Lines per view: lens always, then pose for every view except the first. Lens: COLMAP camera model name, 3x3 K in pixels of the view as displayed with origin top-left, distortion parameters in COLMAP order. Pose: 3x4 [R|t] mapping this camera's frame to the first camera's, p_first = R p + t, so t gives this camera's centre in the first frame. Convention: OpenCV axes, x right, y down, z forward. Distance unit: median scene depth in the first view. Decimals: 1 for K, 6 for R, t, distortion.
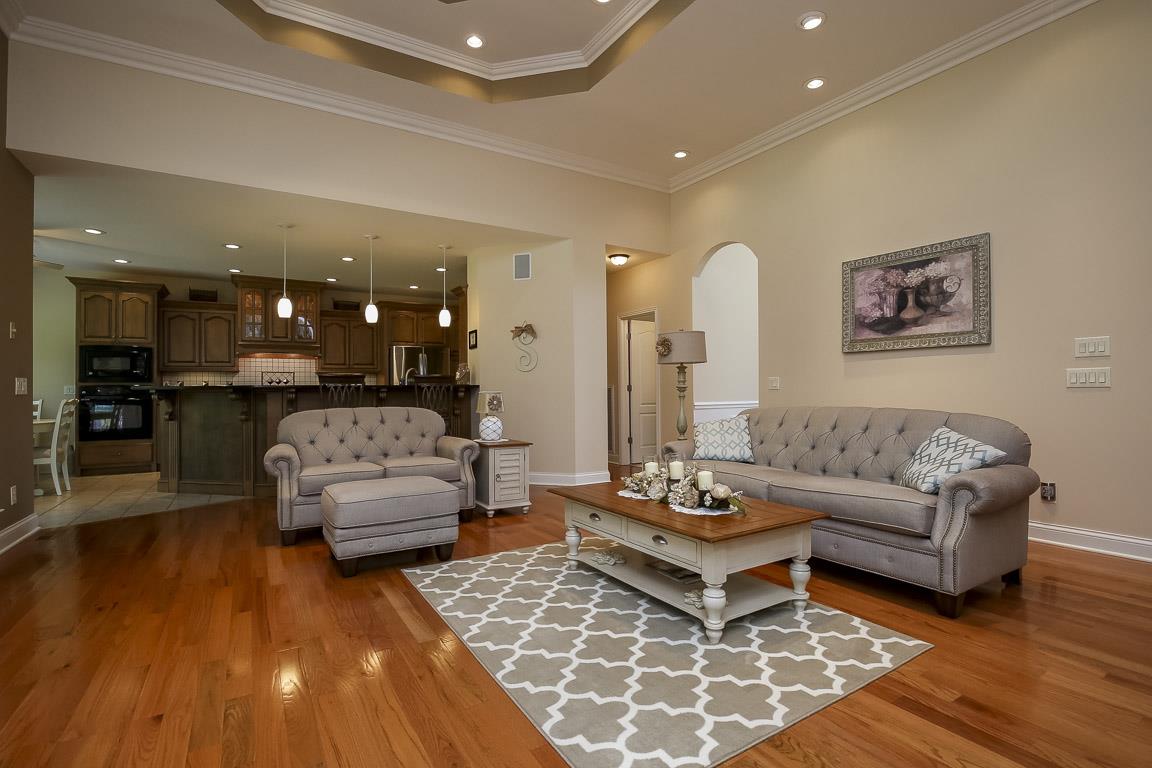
lens RADIAL K [[543.1, 0, 593.4], [0, 543.1, 382.8], [0, 0, 1]] dist [-0.024789, 0.002208]
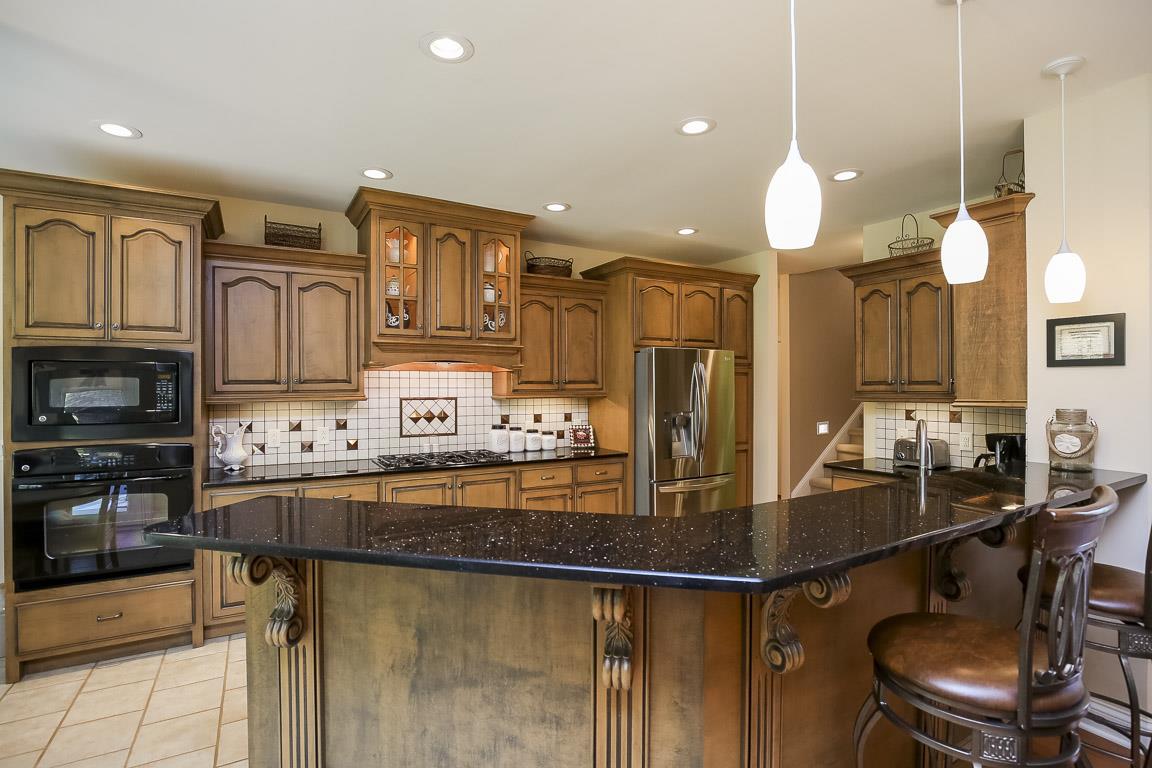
lens RADIAL K [[543.1, 0, 568.5], [0, 543.1, 386.7], [0, 0, 1]] dist [-0.024789, 0.002208]
pose [[0.998057, 0.009159, -0.061624, -0.518714], [-0.008129, 0.999823, 0.016946, -0.048879], [0.061769, -0.016412, 0.997956, 0.615979]]
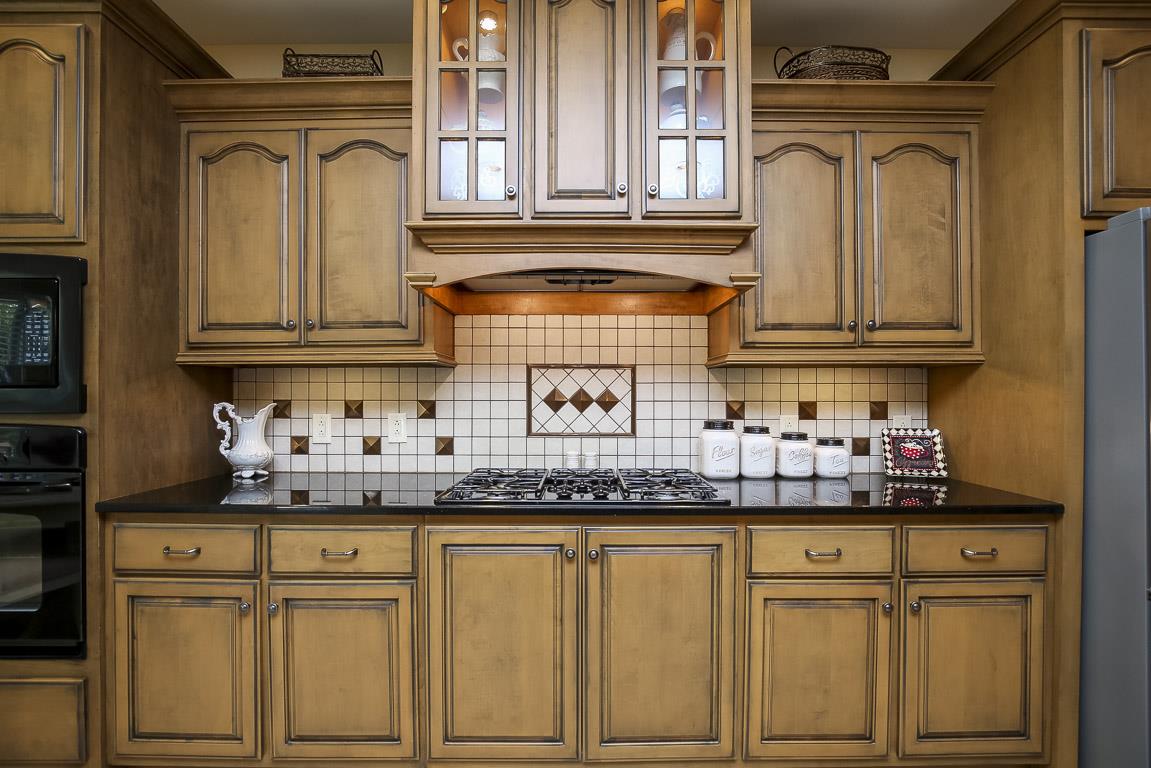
lens RADIAL K [[542.6, 0, 571.4], [0, 542.6, 393.0], [0, 0, 1]] dist [-0.024789, 0.002208]
pose [[0.840269, 0.011002, -0.542058, -0.542429], [-0.001406, 0.999835, 0.018113, -0.013407], [0.542168, -0.014458, 0.840146, 0.944283]]
